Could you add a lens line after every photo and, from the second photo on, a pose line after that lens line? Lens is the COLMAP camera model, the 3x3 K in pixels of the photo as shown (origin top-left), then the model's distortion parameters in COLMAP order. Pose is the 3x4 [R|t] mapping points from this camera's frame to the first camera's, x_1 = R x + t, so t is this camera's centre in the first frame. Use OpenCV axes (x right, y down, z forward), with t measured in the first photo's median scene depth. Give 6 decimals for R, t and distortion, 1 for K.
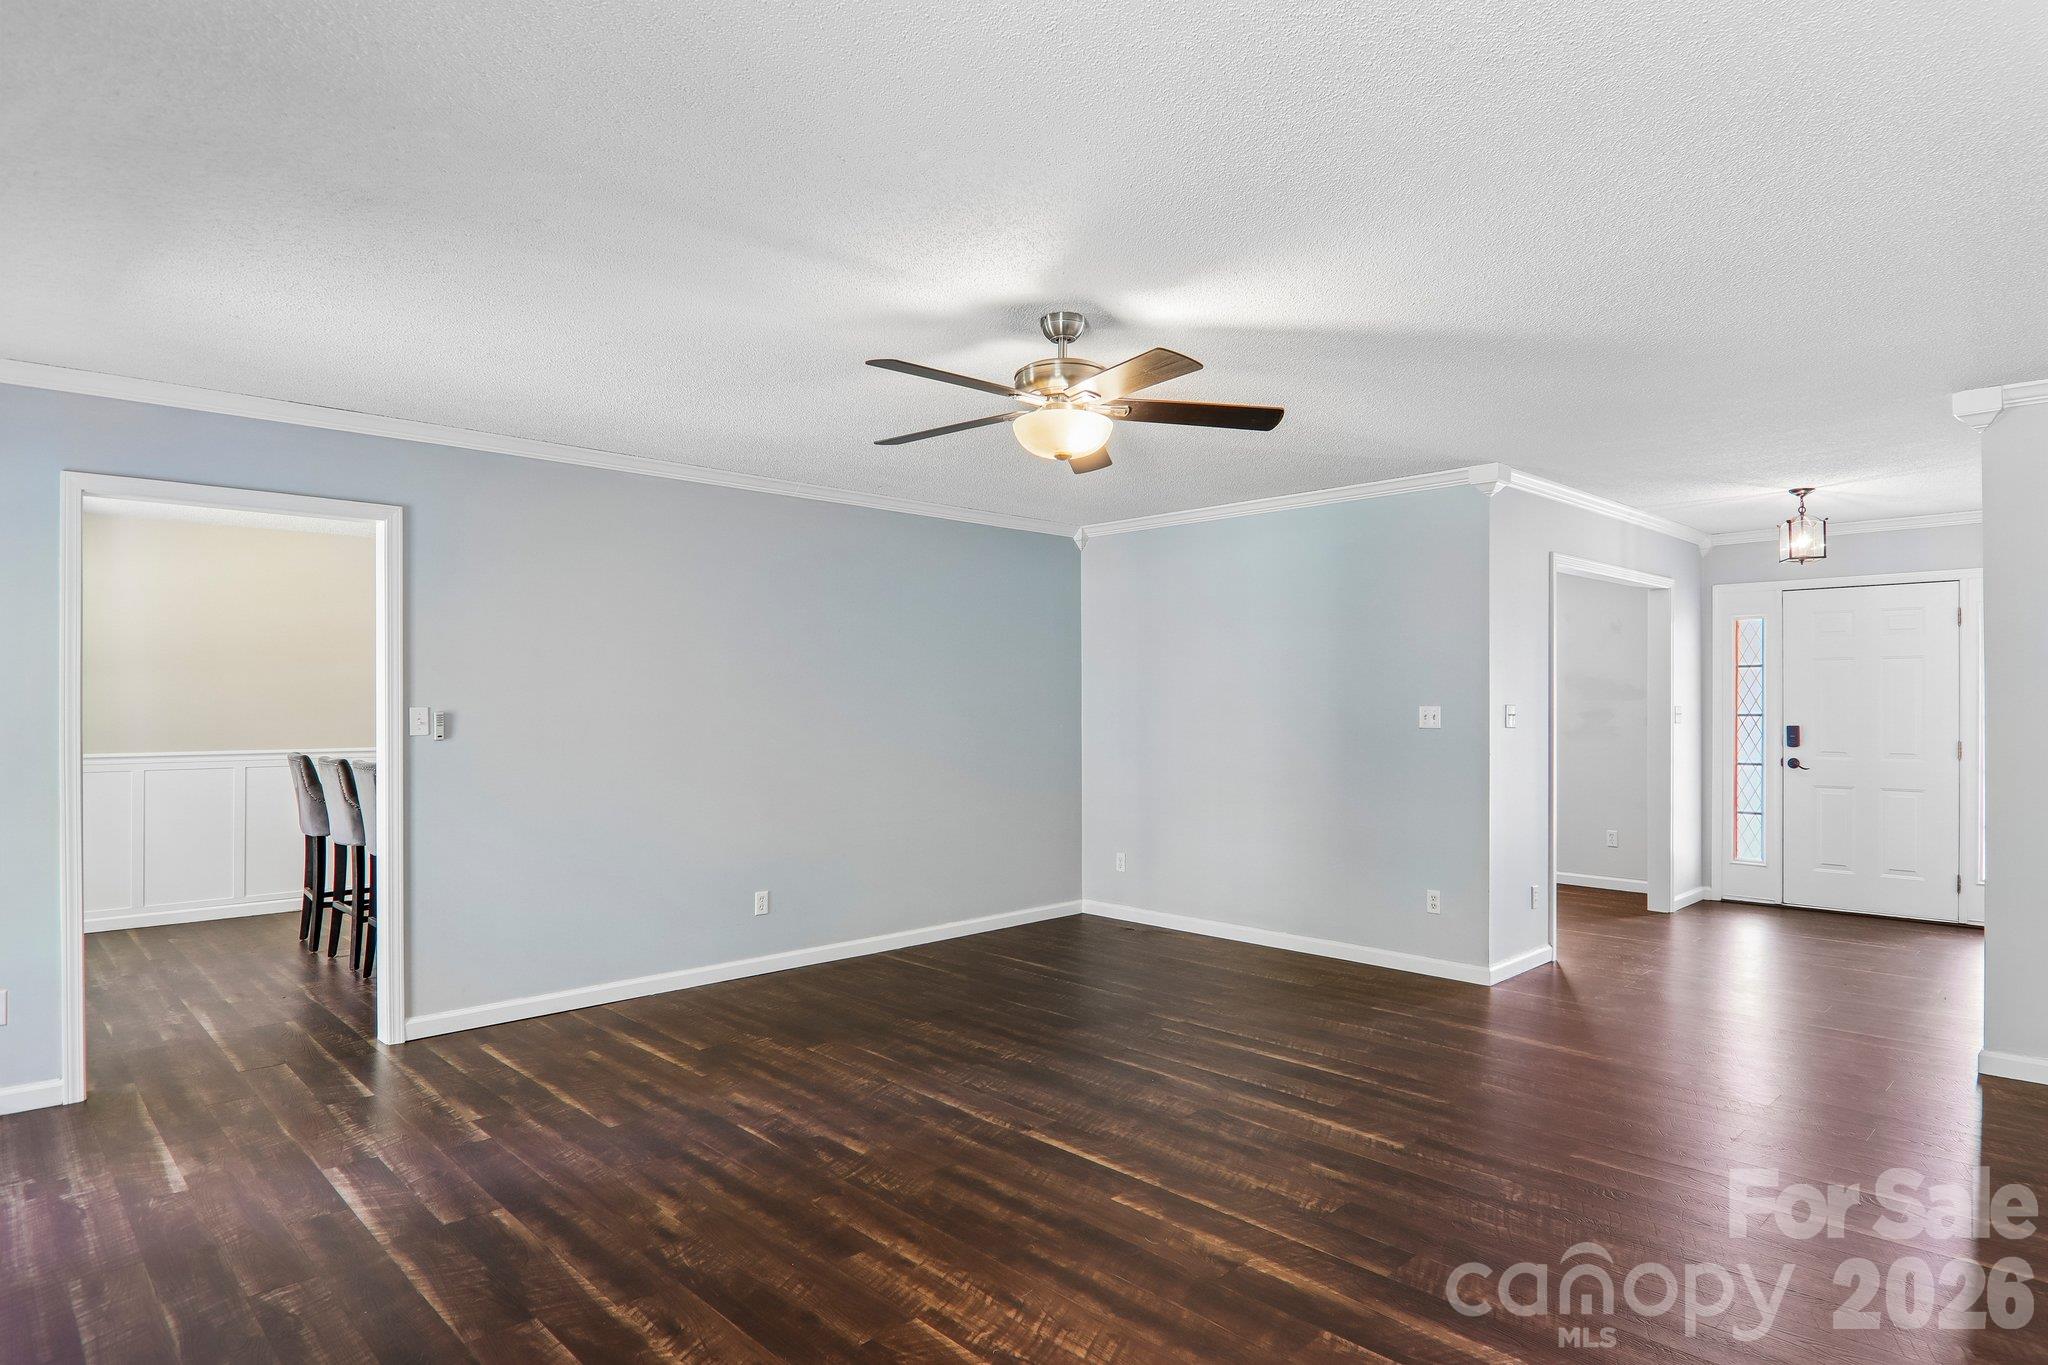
lens RADIAL K [[1148.6, 0, 1014.8], [0, 1148.6, 695.6], [0, 0, 1]] dist [-0.015191, -0.003988]
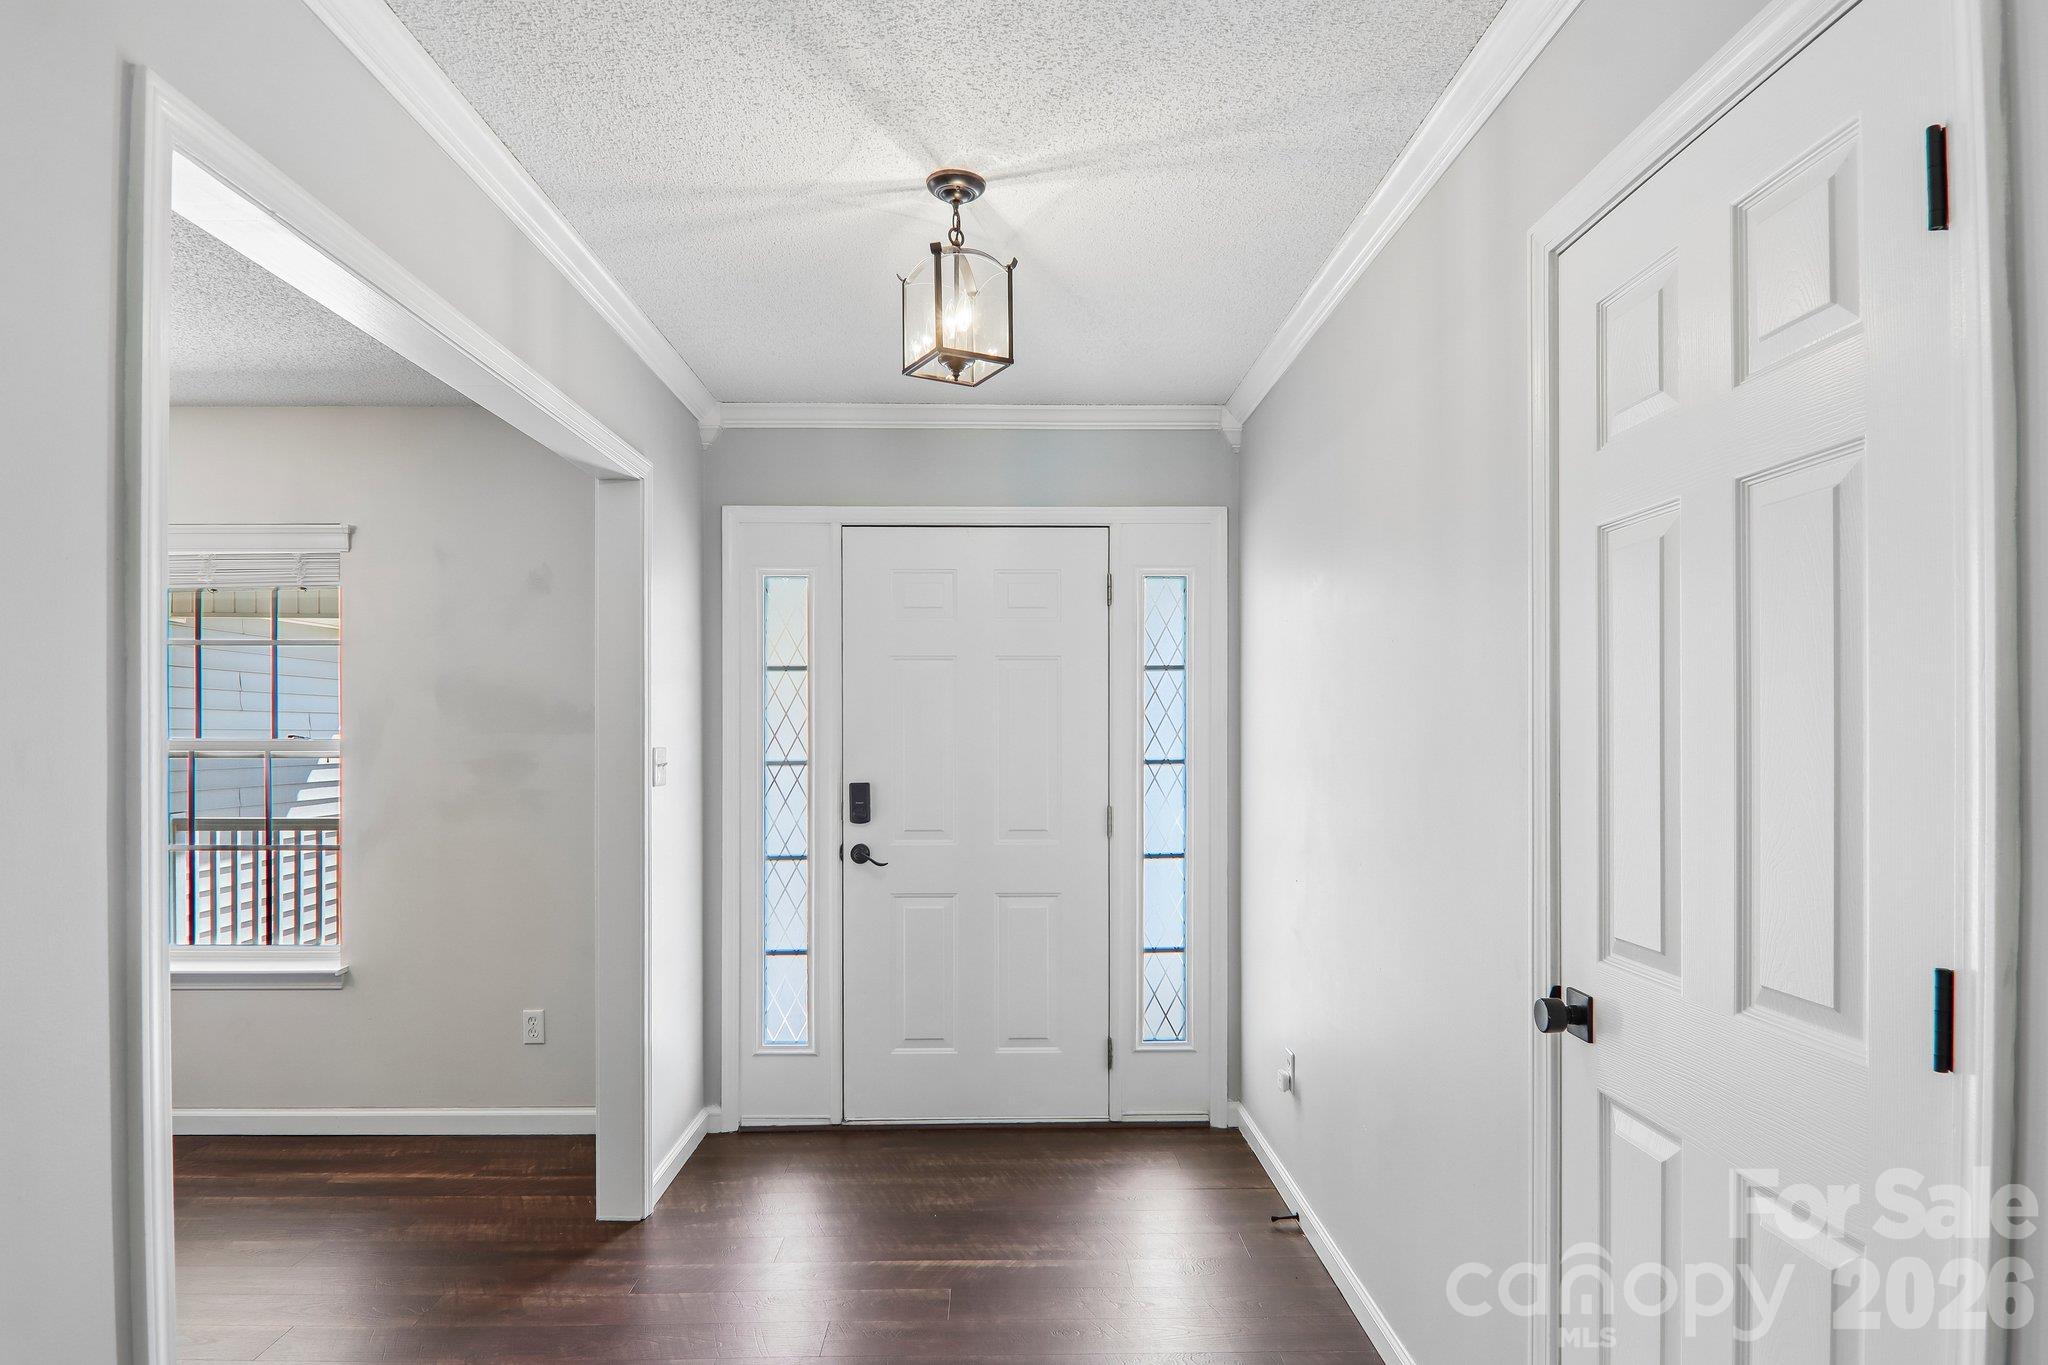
lens RADIAL K [[1148.6, 0, 1024.9], [0, 1148.6, 735.2], [0, 0, 1]] dist [-0.015191, -0.003988]
pose [[0.673350, -0.002170, 0.739321, 0.351076], [-0.002350, 0.999984, 0.005075, 0.001679], [-0.739320, -0.005154, 0.673334, 0.601506]]
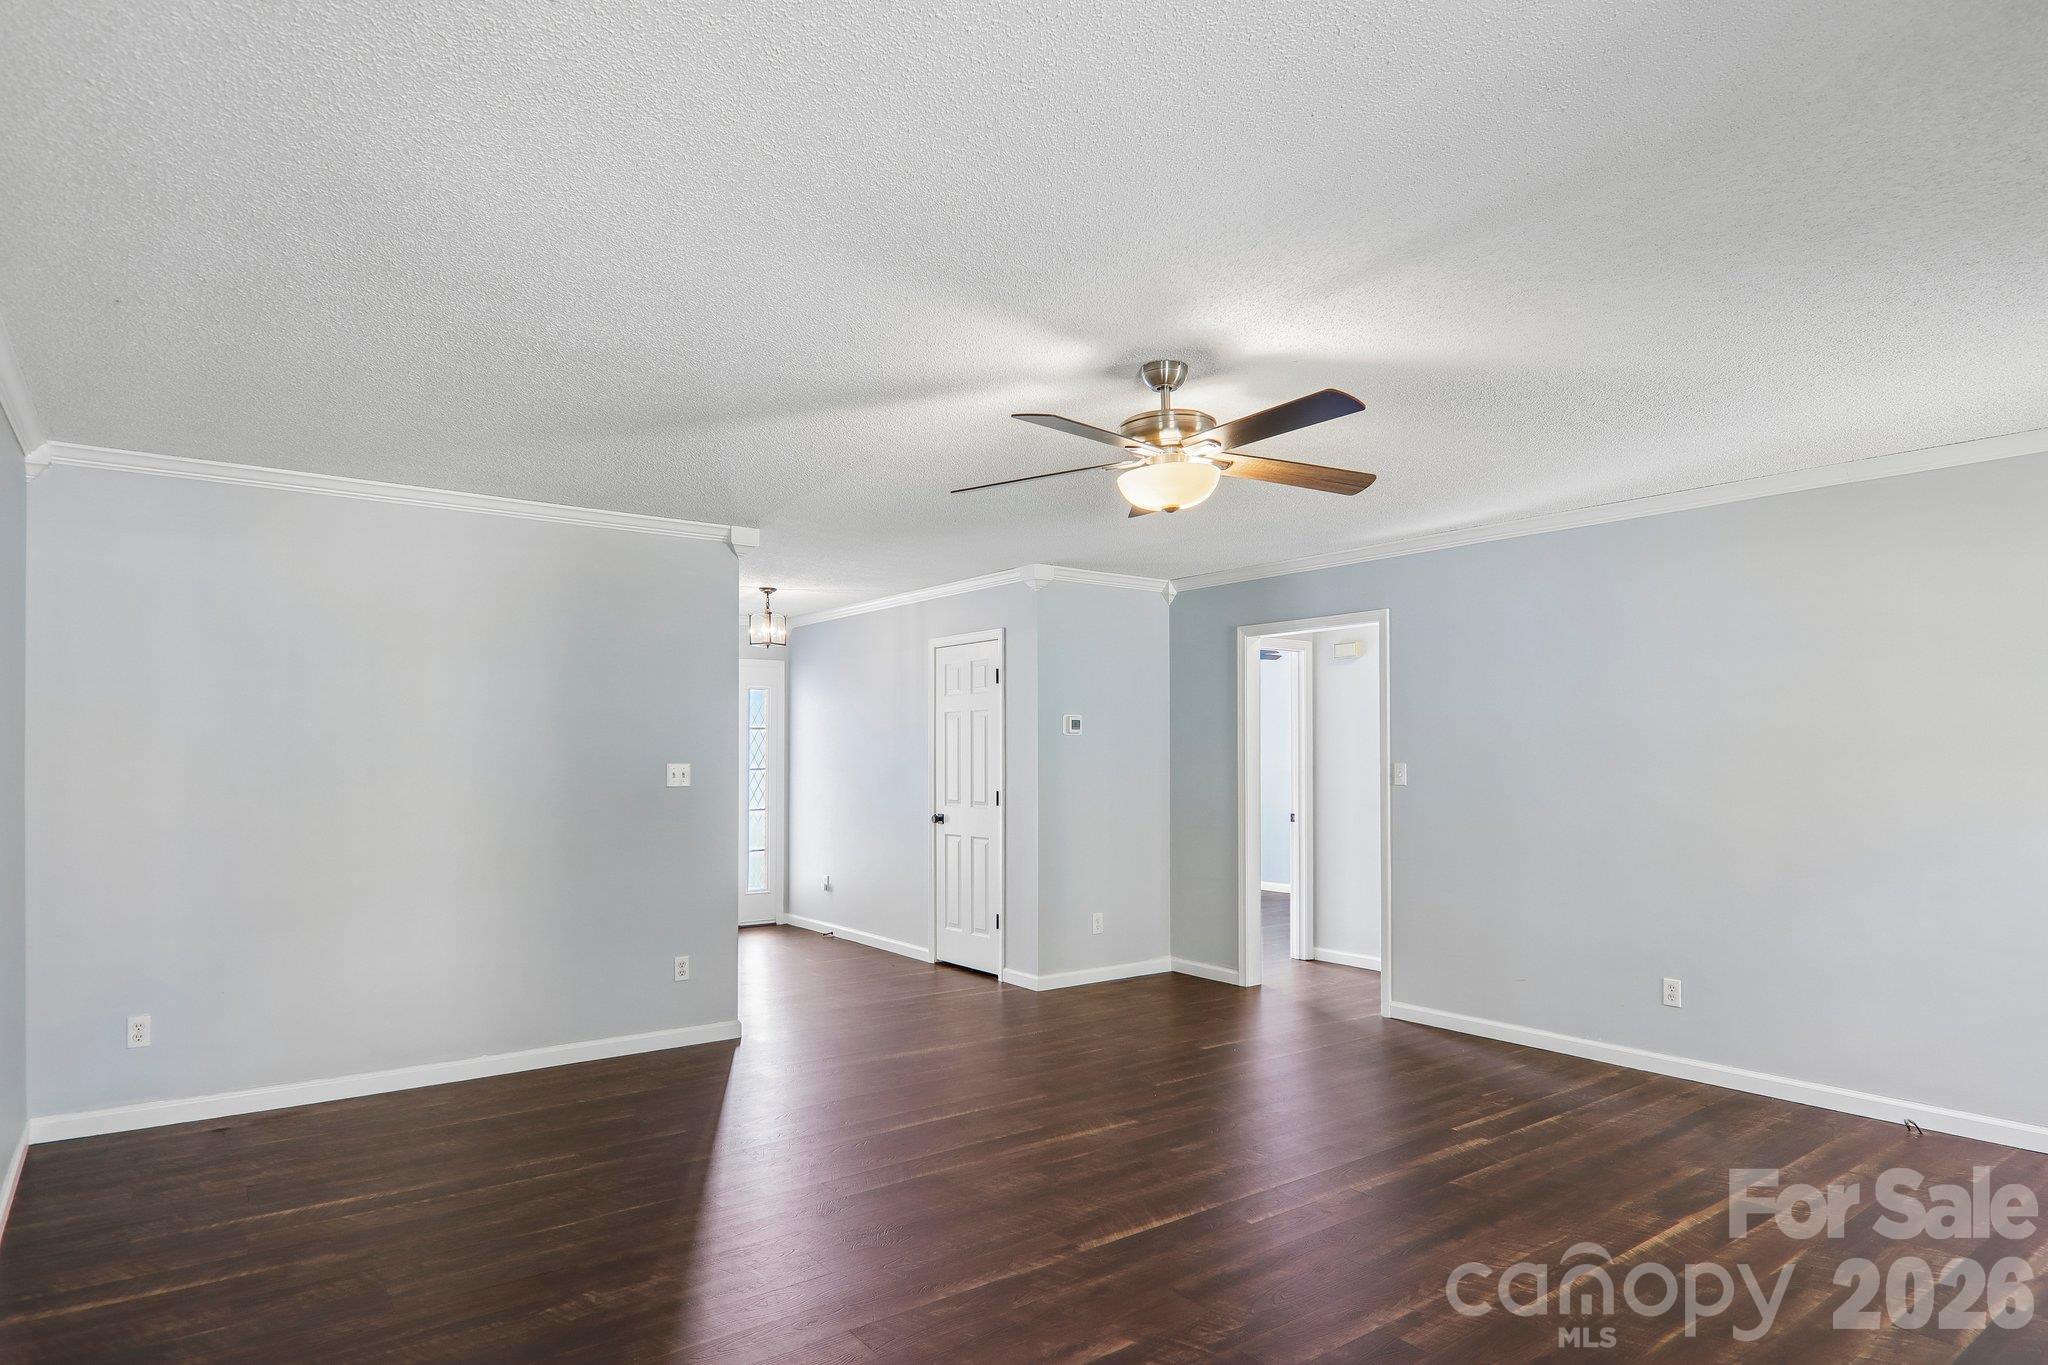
lens RADIAL K [[1148.6, 0, 1053.5], [0, 1148.6, 736.2], [0, 0, 1]] dist [-0.015191, -0.003988]
pose [[0.103488, 0.016992, 0.994486, -0.435639], [-0.004347, 0.999852, -0.016631, 0.000420], [-0.994621, -0.002602, 0.103546, 0.463056]]
